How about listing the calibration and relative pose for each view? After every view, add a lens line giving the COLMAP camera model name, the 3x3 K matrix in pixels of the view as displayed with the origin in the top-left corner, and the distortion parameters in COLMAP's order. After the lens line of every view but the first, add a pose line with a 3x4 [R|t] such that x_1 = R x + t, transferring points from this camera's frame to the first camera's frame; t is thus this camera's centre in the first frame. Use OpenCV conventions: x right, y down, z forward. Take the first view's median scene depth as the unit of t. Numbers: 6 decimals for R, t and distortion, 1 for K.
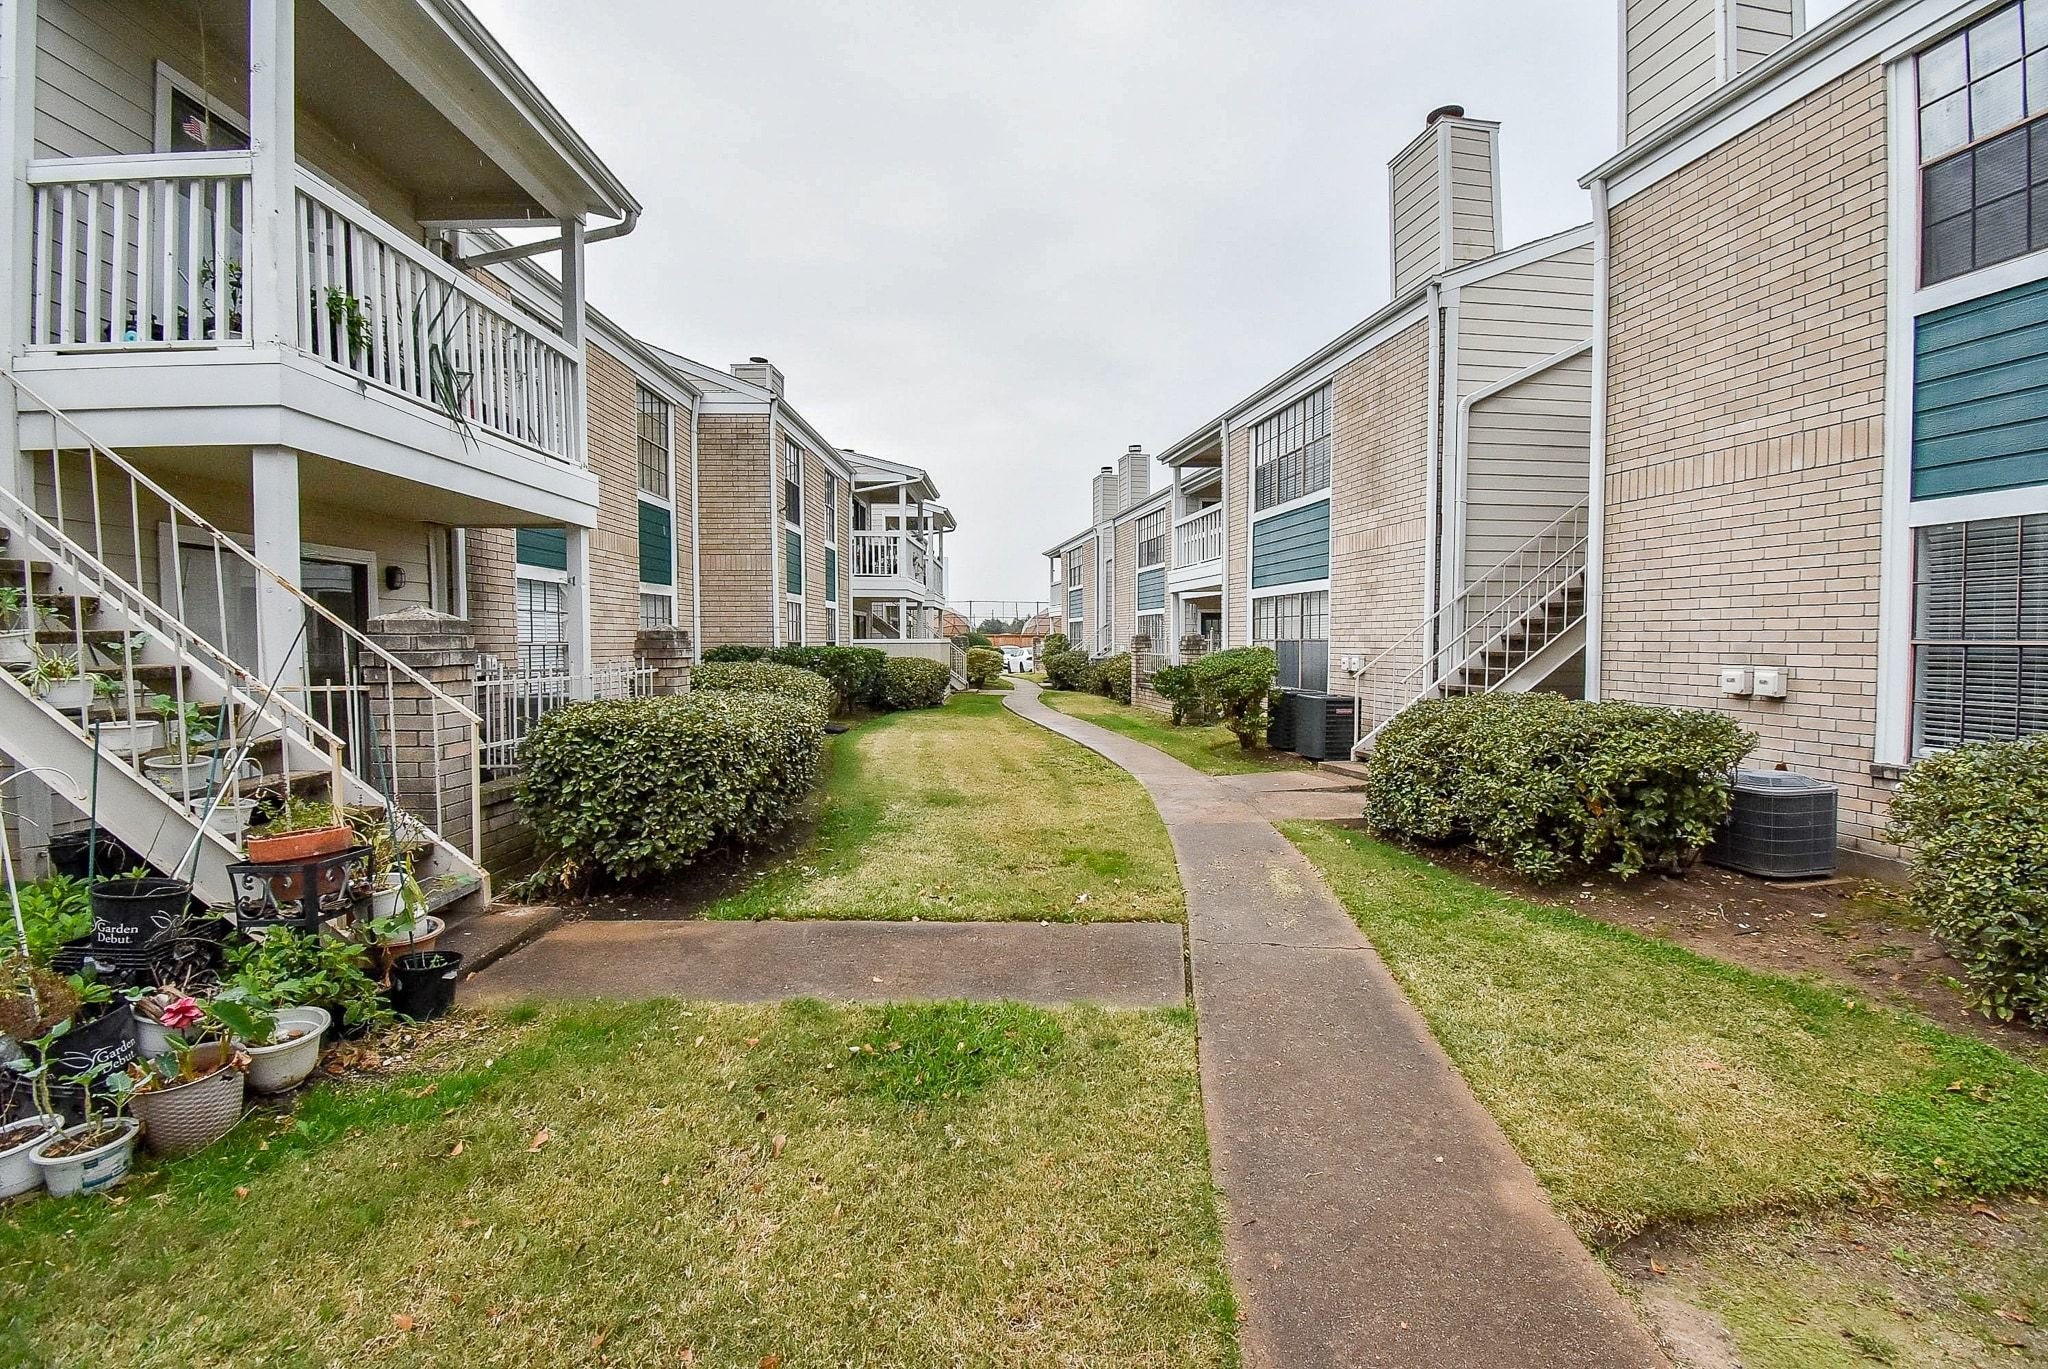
lens RADIAL K [[934.1, 0, 1055.0], [0, 934.1, 672.4], [0, 0, 1]] dist [0.000849, -0.000082]
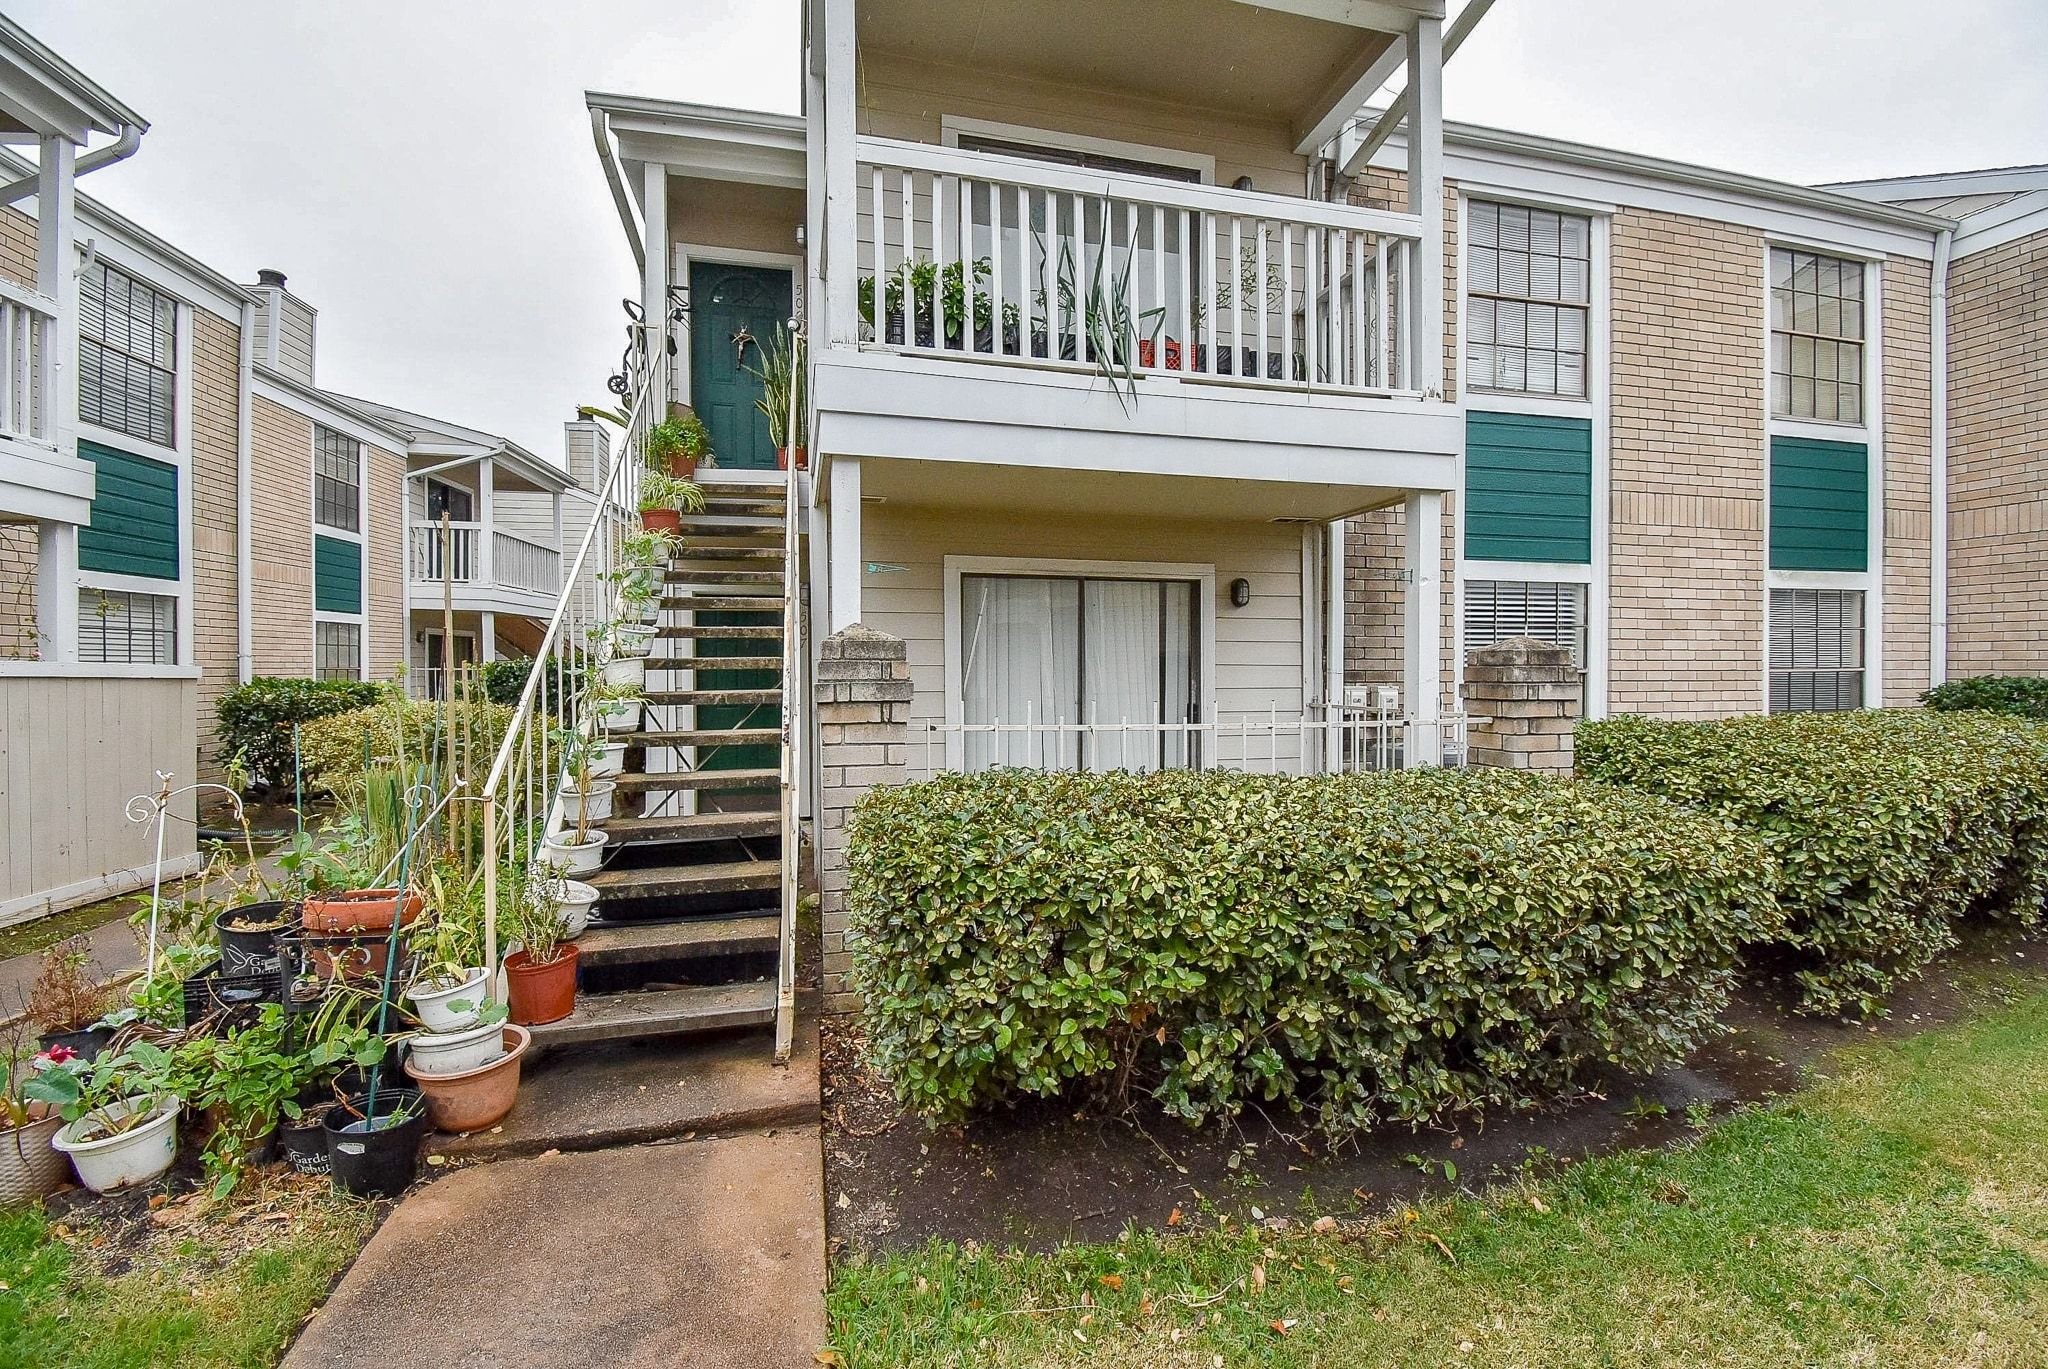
lens RADIAL K [[732.4, 0, 1020.3], [0, 732.4, 682.1], [0, 0, 1]] dist [0.002016, 0.000140]
pose [[0.156683, 0.040550, -0.986816, -0.043747], [-0.040154, 0.998592, 0.034659, -0.031171], [0.986832, 0.034195, 0.158091, 0.687265]]
